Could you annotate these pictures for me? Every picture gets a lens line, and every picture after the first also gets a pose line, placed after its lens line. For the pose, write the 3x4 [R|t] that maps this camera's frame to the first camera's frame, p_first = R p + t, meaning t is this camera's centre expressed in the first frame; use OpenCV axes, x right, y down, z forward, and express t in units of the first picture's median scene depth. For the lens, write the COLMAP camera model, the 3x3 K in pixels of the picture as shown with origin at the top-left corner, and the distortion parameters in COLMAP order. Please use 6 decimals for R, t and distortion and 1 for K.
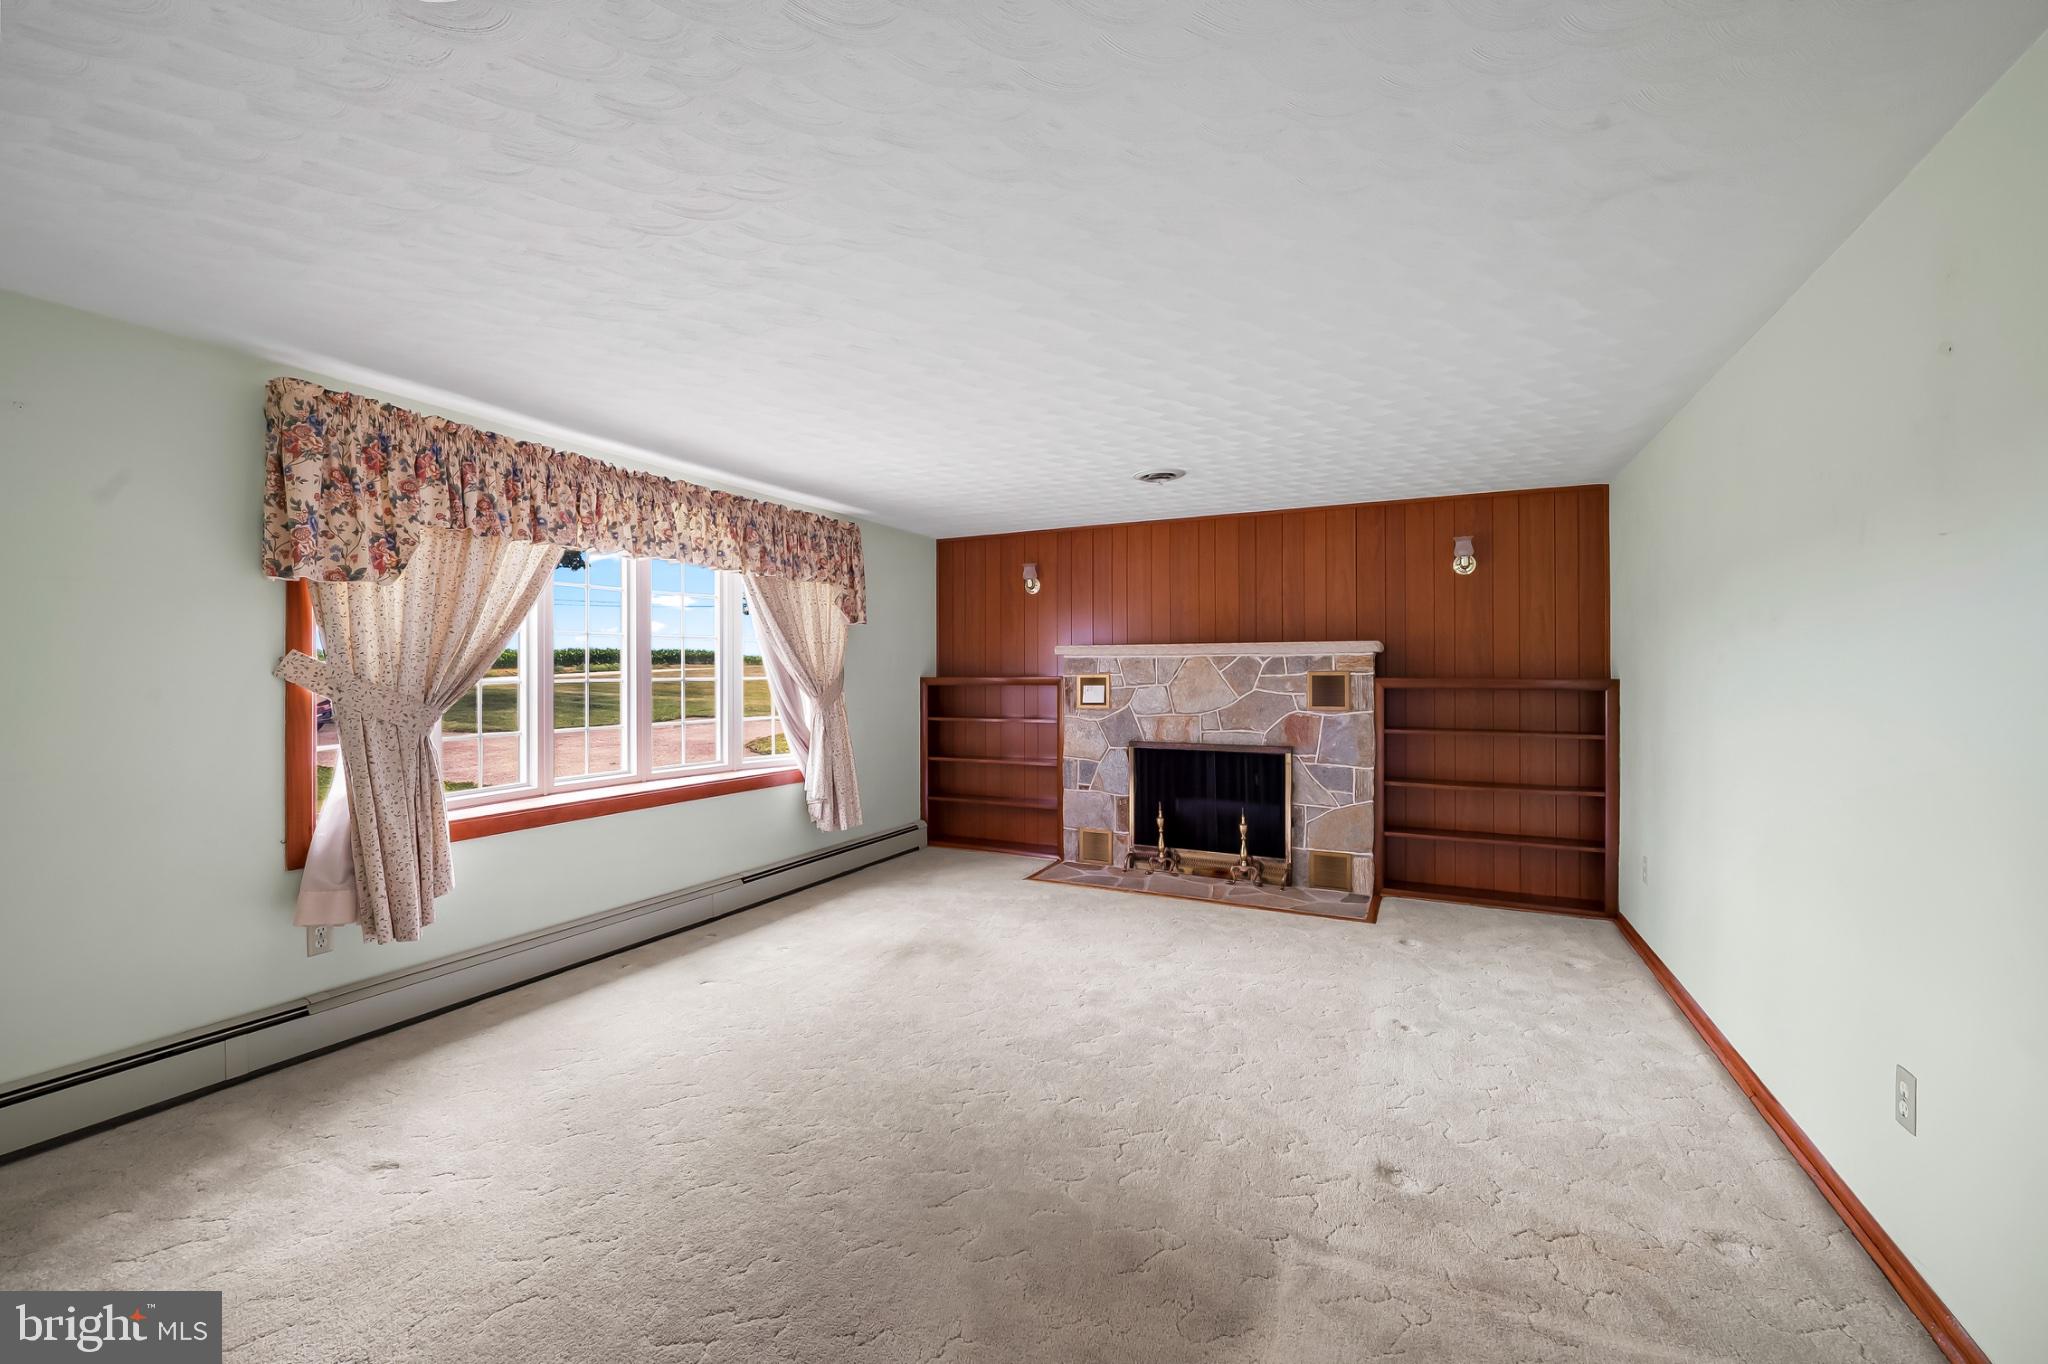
lens RADIAL K [[823.0, 0, 1021.9], [0, 823.0, 690.2], [0, 0, 1]] dist [-0.009466, -0.000031]
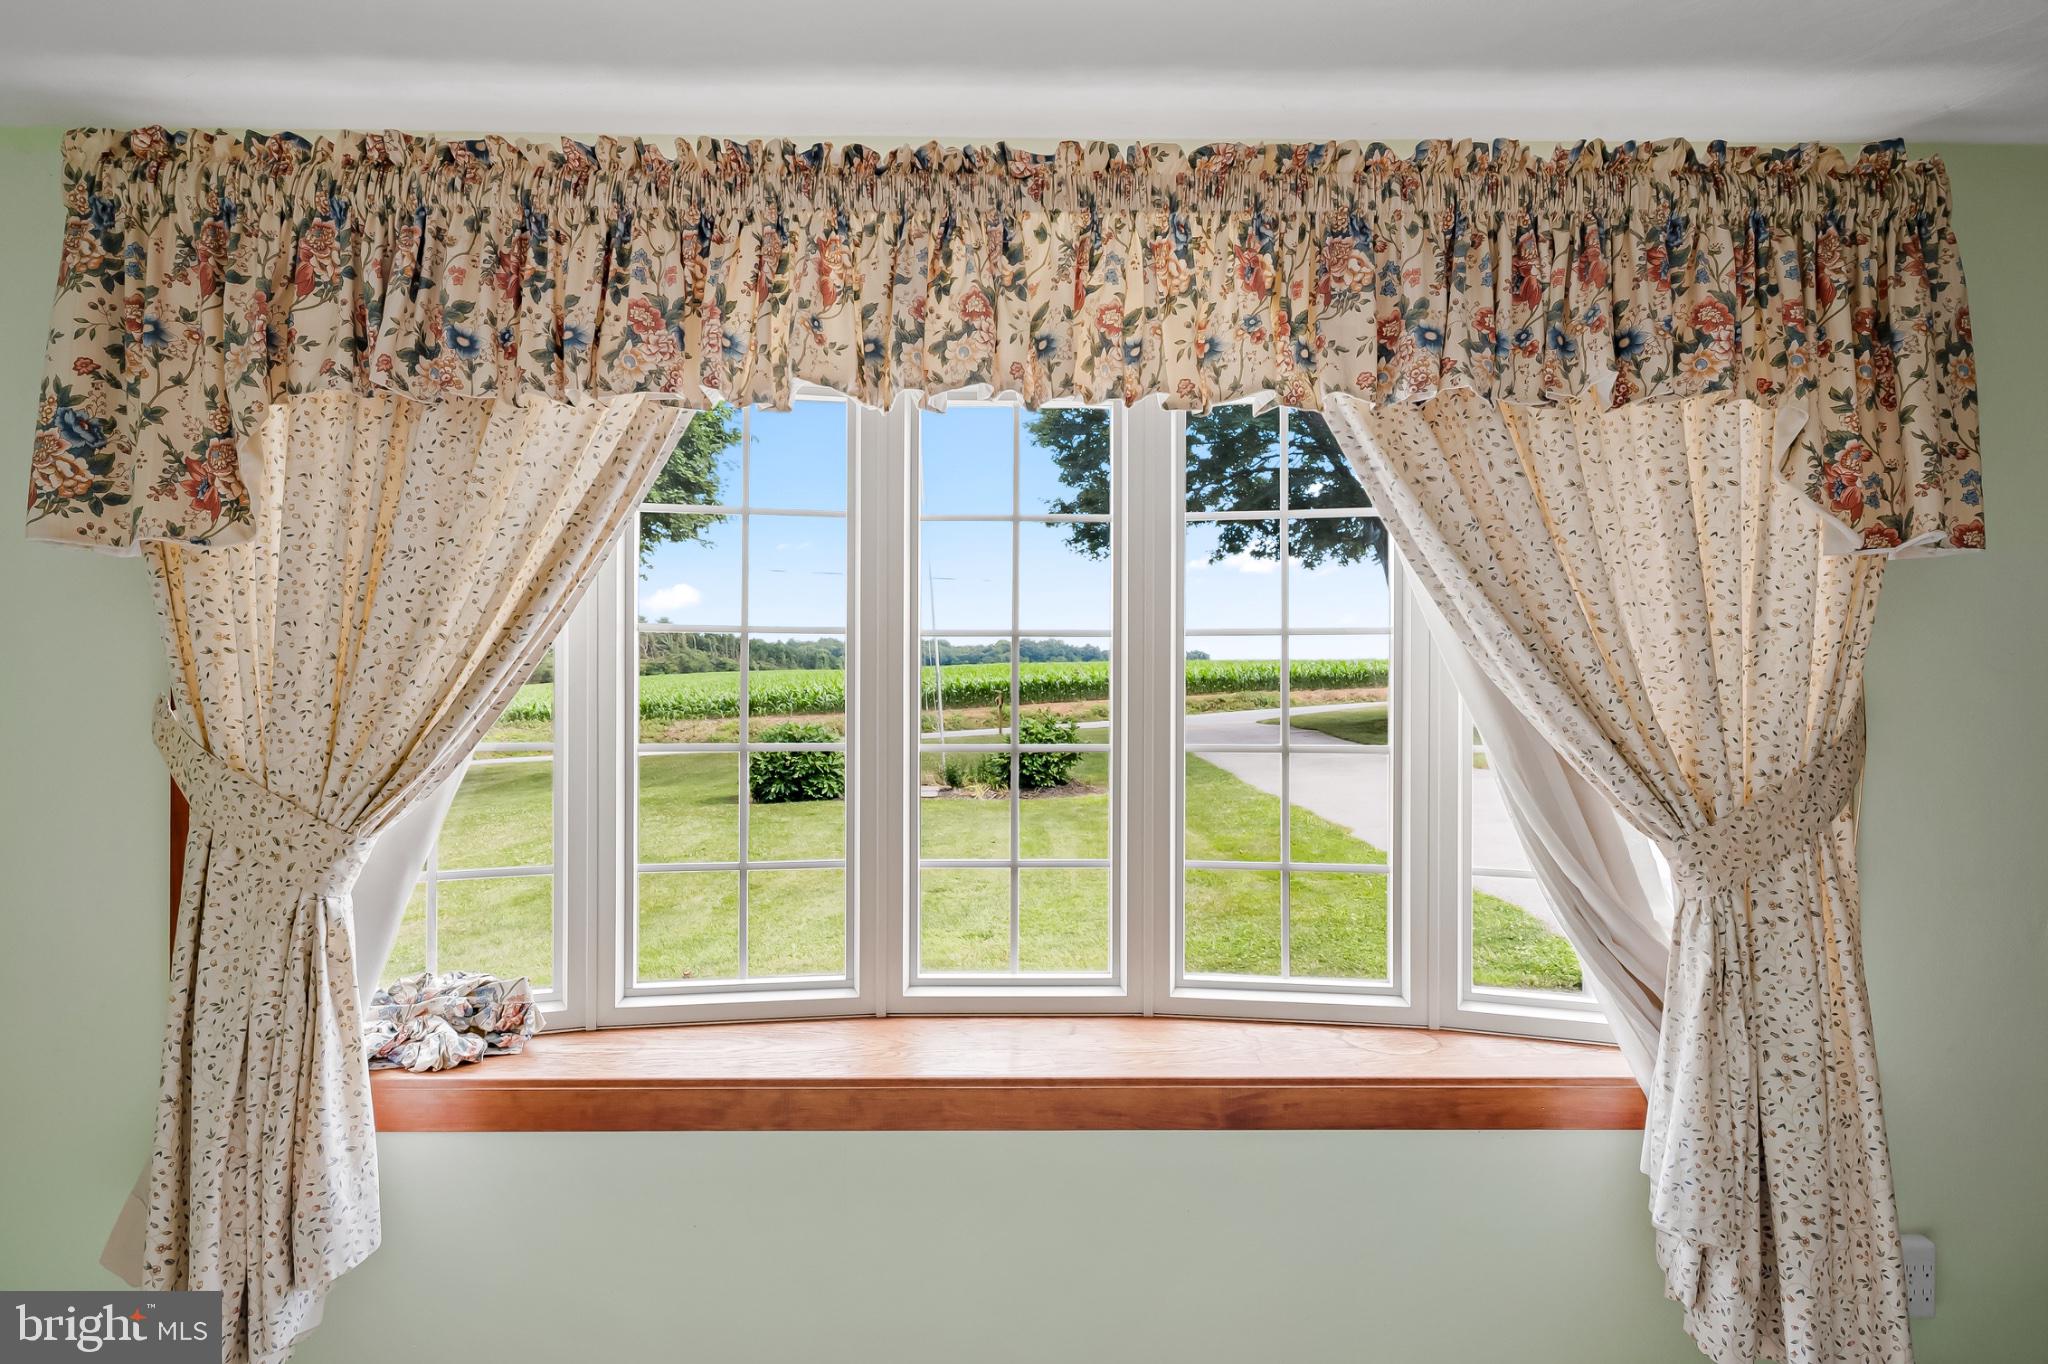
lens RADIAL K [[1082.4, 0, 1024.0], [0, 1082.4, 682.0], [0, 0, 1]] dist [-0.007005, -0.000166]
pose [[0.458322, 0.004071, -0.888777, -0.040139], [-0.021131, 0.999757, -0.006317, -0.036124], [0.888535, 0.021676, 0.458296, 0.671669]]
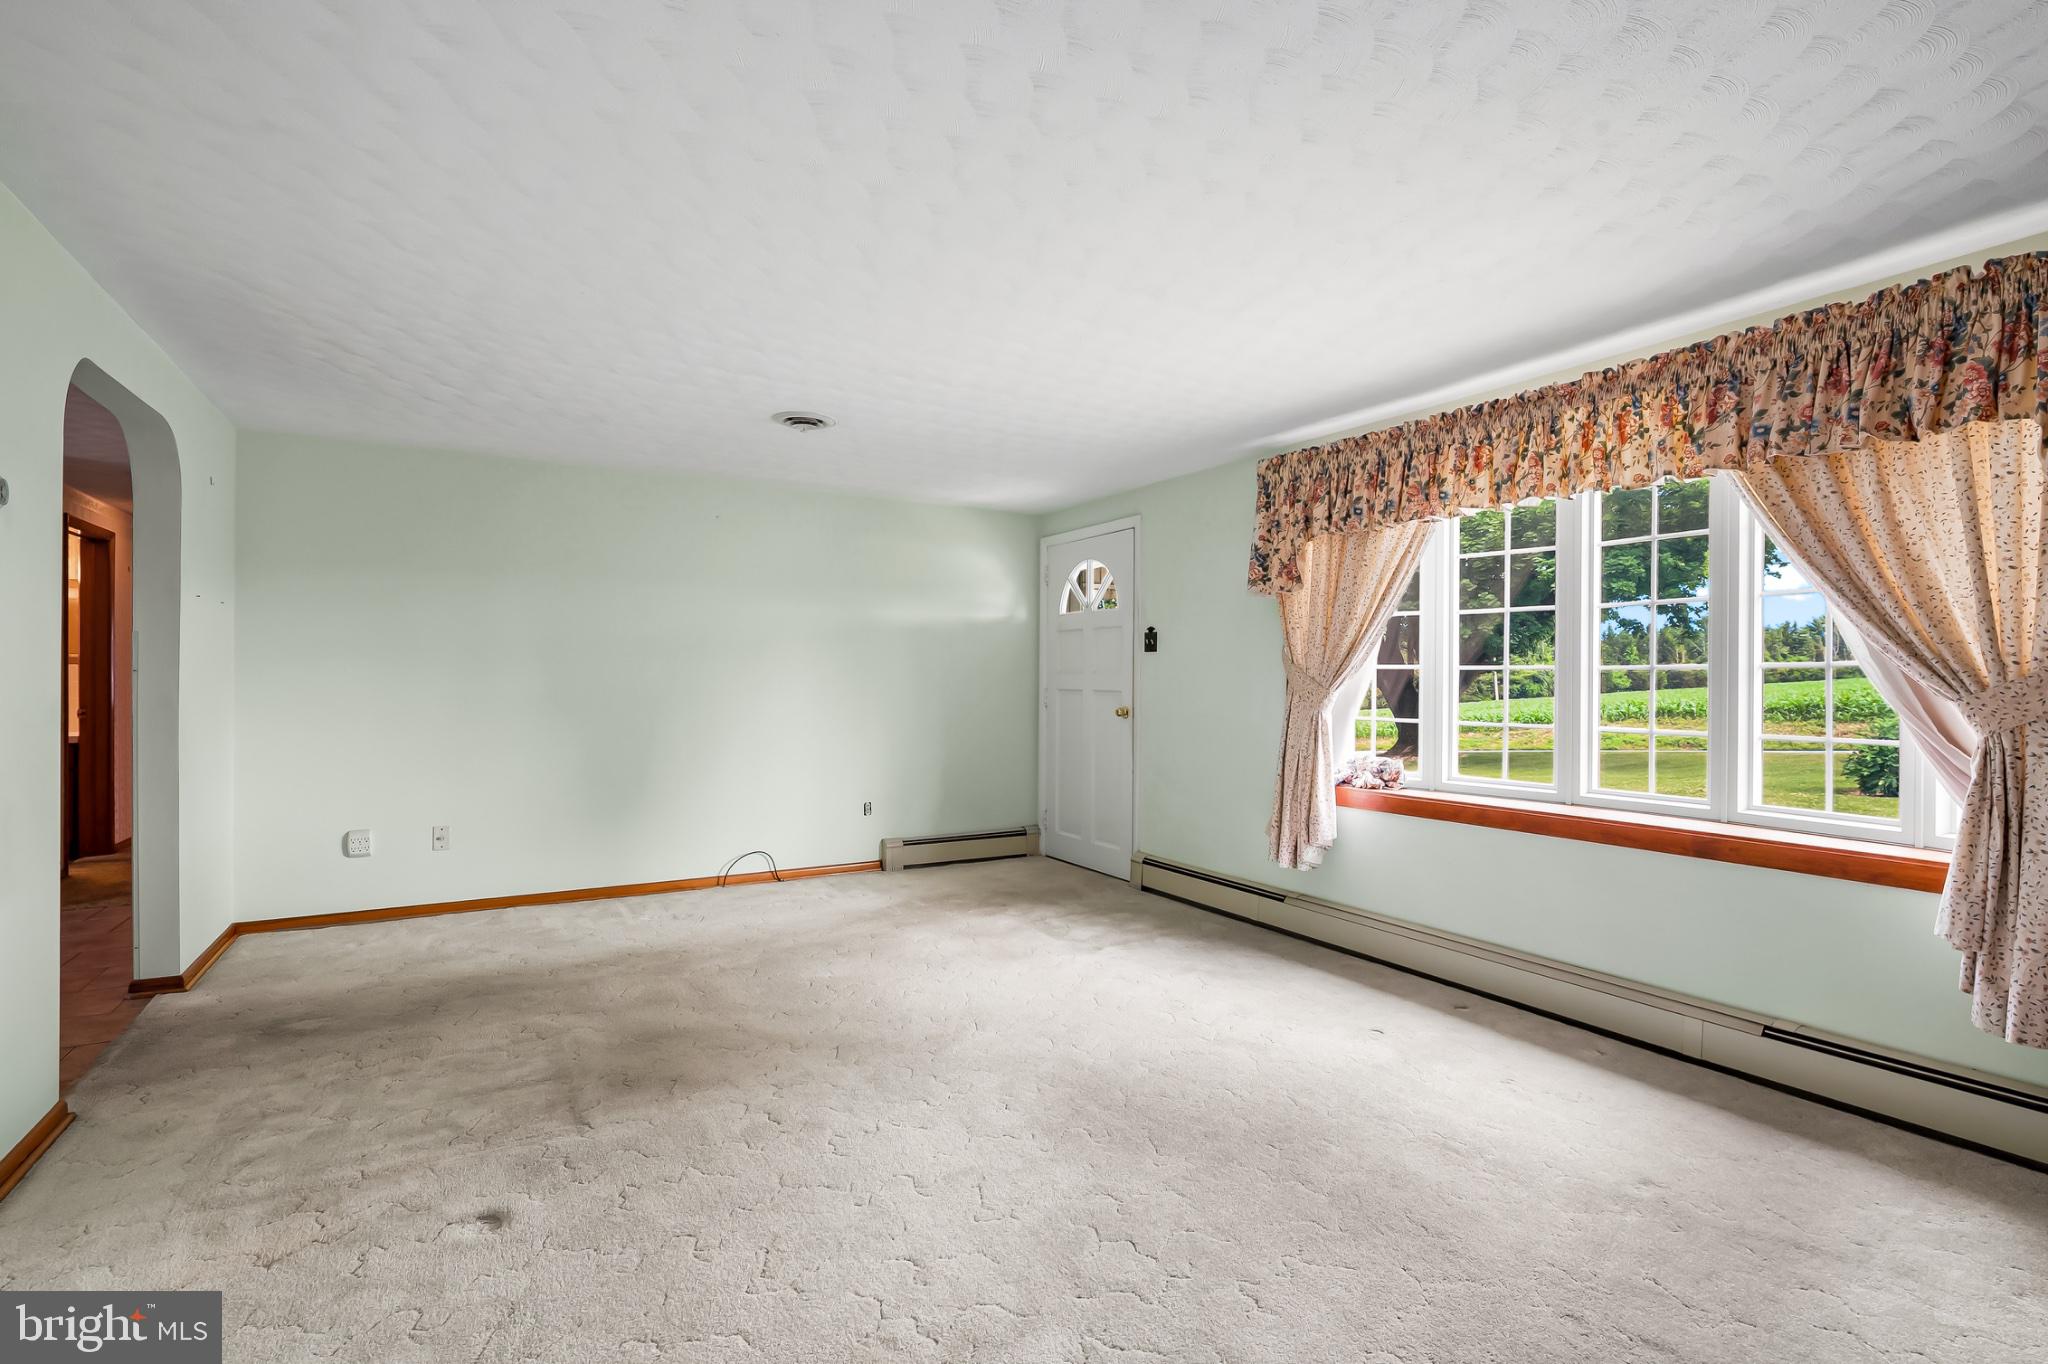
lens RADIAL K [[961.3, 0, 1011.5], [0, 961.3, 685.4], [0, 0, 1]] dist [-0.000218, -0.000539]
pose [[-0.563234, 0.003178, -0.826291, 0.442932], [-0.020241, 0.999639, 0.017642, 0.001594], [0.826050, 0.026661, -0.562967, 0.895937]]
